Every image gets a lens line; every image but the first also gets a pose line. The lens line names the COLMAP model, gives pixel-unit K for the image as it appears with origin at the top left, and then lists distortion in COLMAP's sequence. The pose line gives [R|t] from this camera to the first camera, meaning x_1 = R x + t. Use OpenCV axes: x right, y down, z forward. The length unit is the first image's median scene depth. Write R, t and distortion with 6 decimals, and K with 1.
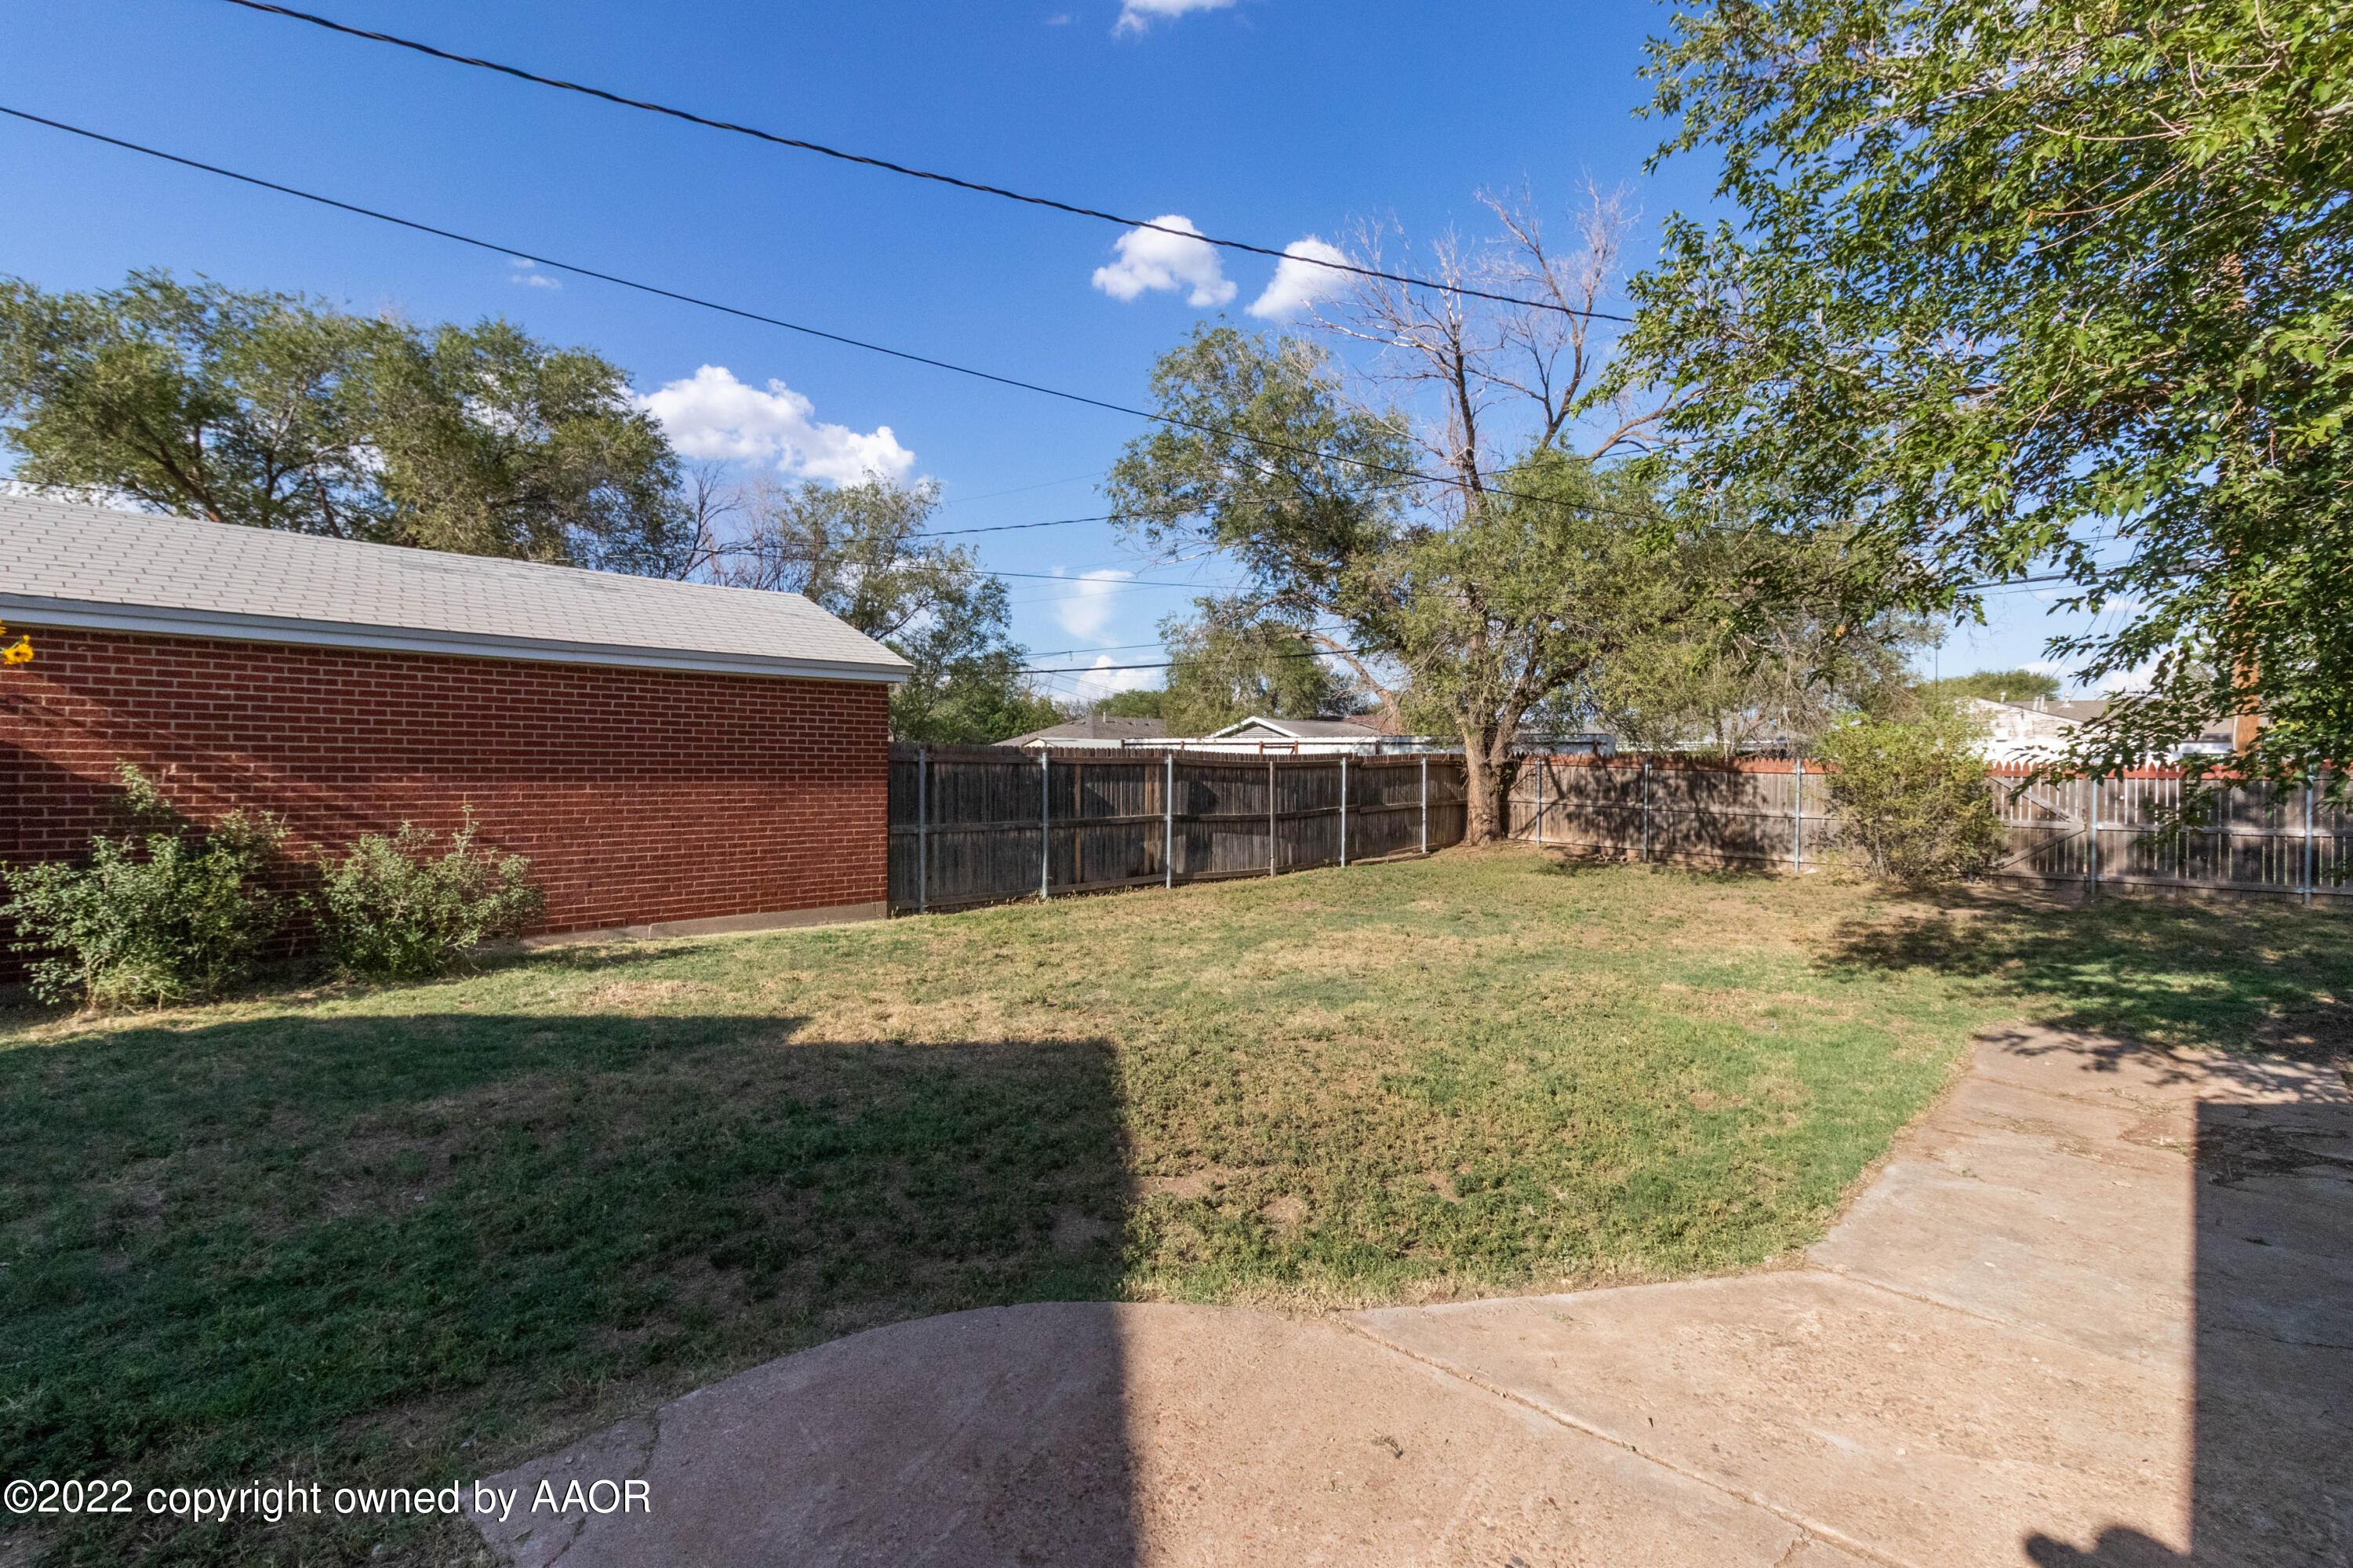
lens RADIAL K [[1125.6, 0, 1170.8], [0, 1125.6, 774.3], [0, 0, 1]] dist [-0.000936, -0.000145]
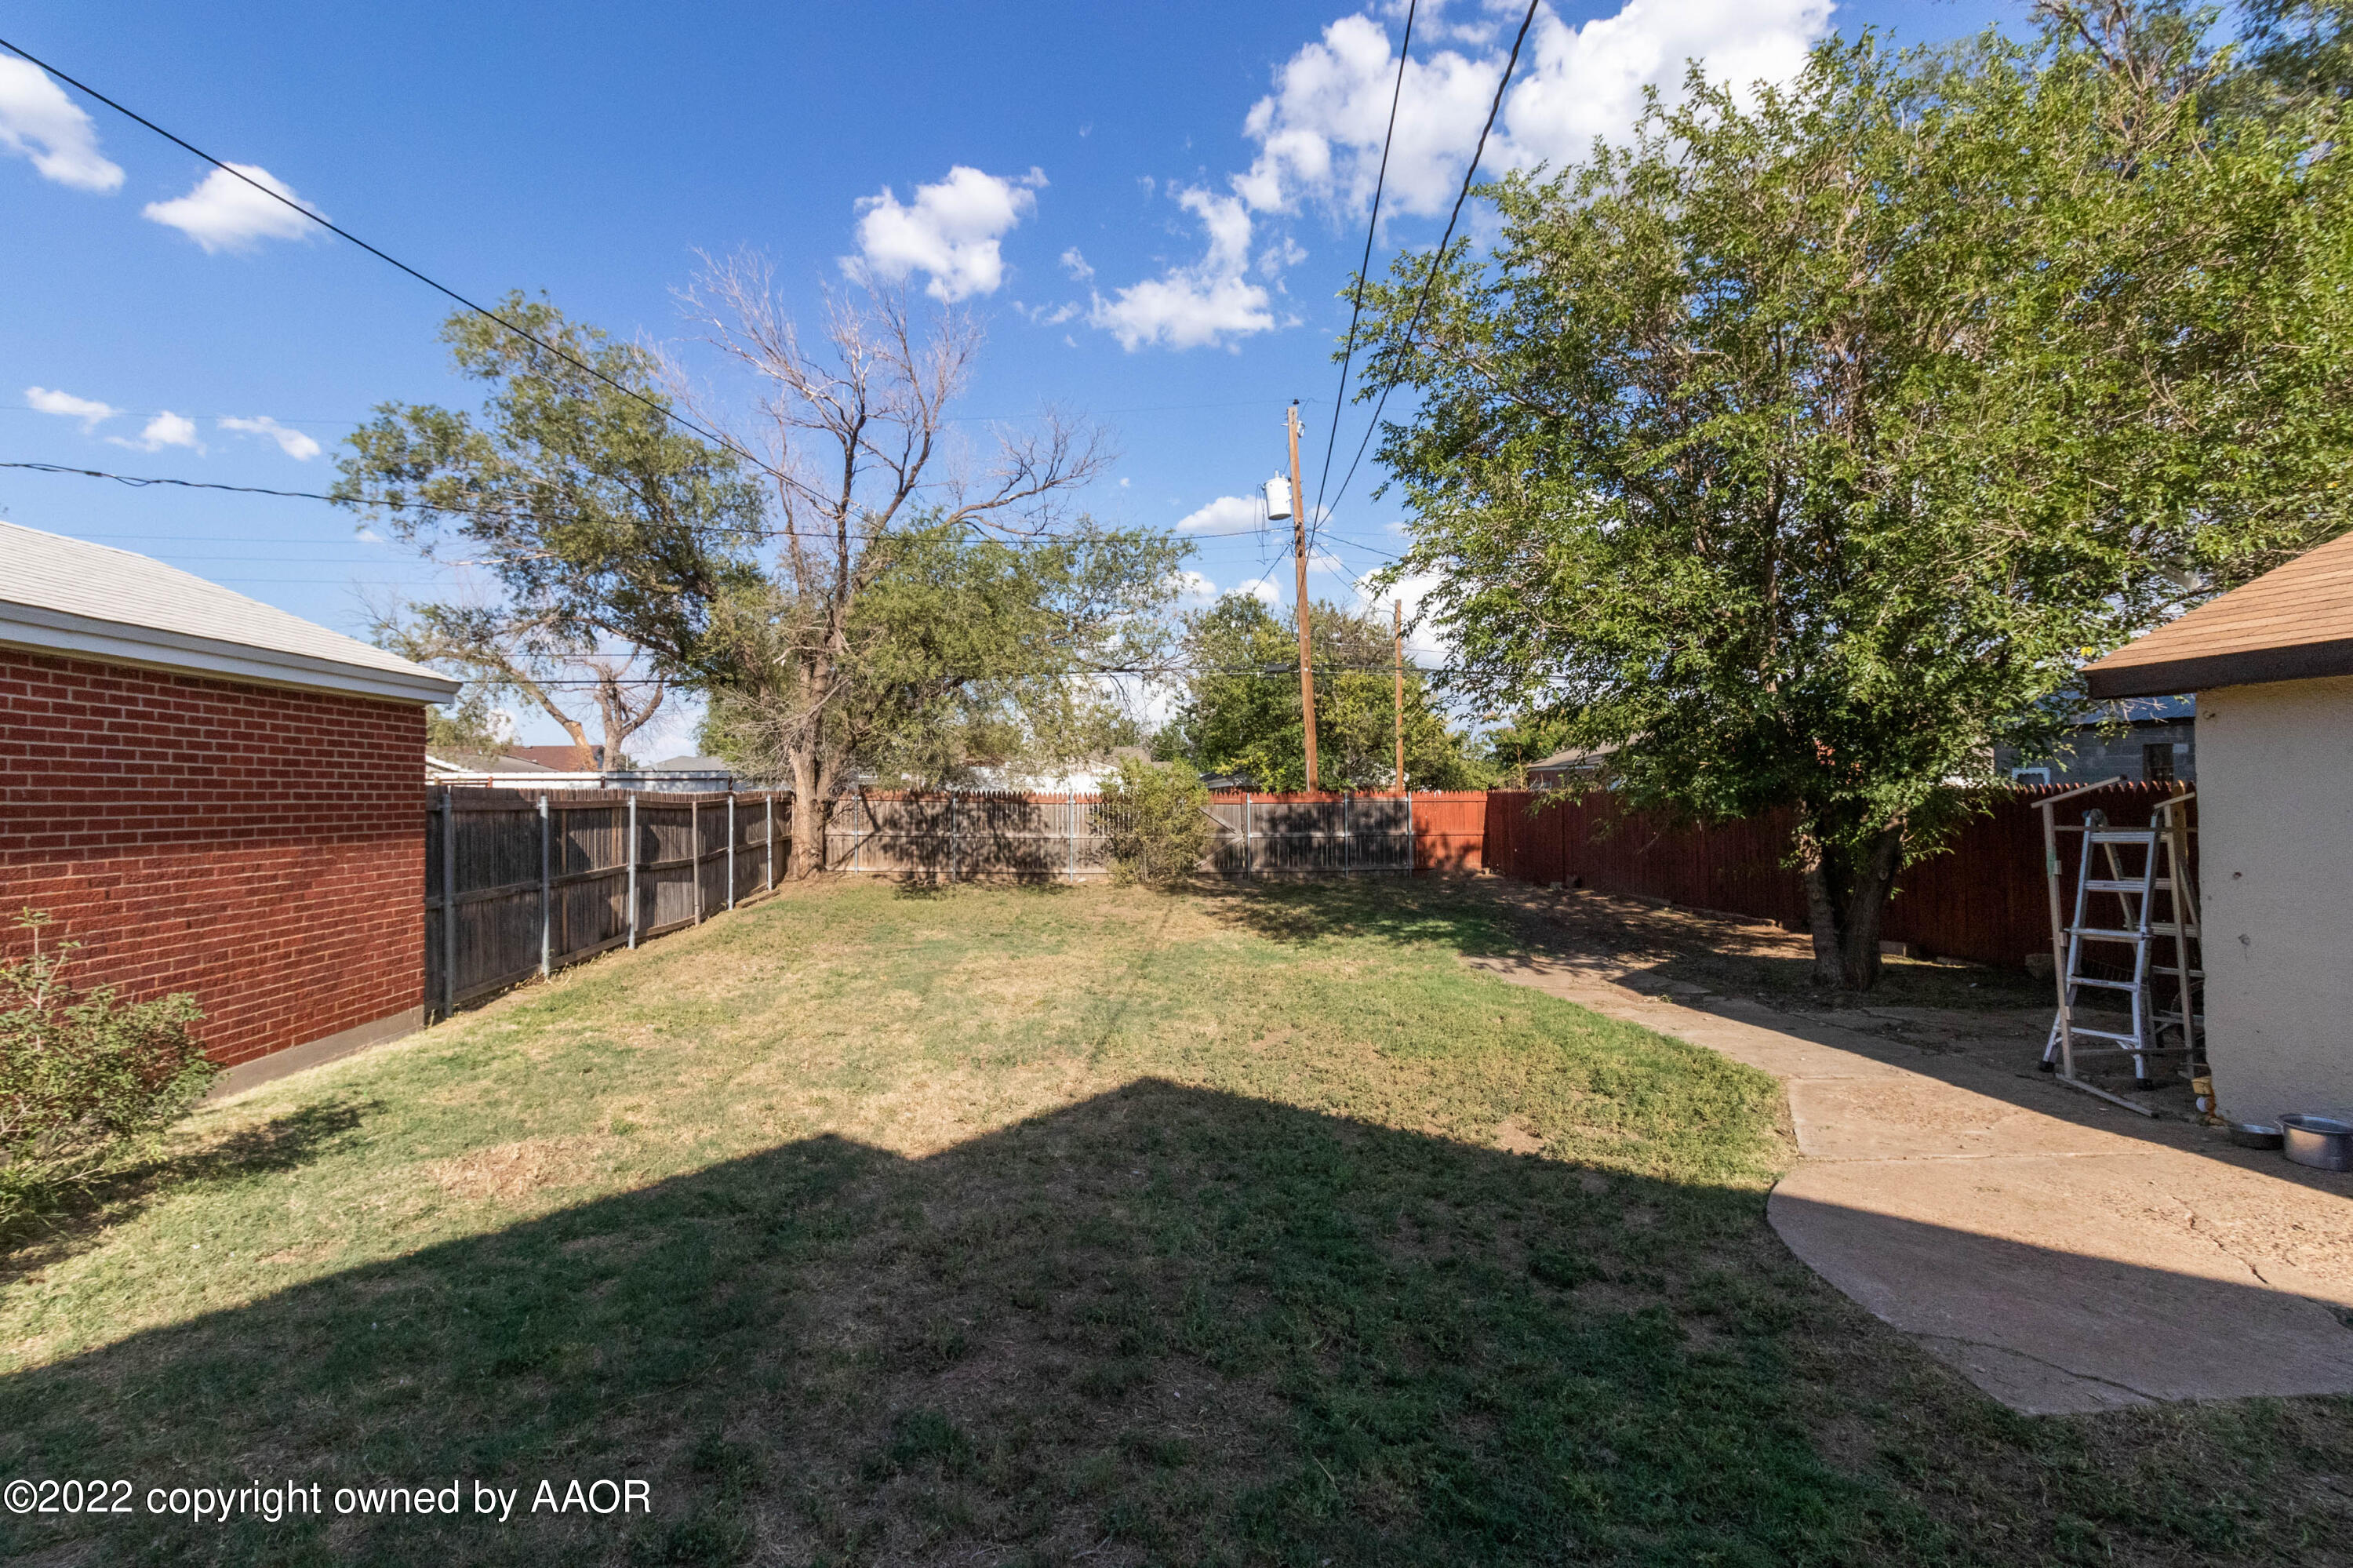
lens RADIAL K [[1055.0, 0, 1176.5], [0, 1055.0, 784.0], [0, 0, 1]] dist [0.008590, 0.000096]
pose [[0.674330, -0.003359, 0.738423, -0.253448], [0.018746, 0.999745, -0.012572, -0.006879], [-0.738192, 0.022320, 0.674221, 0.105413]]
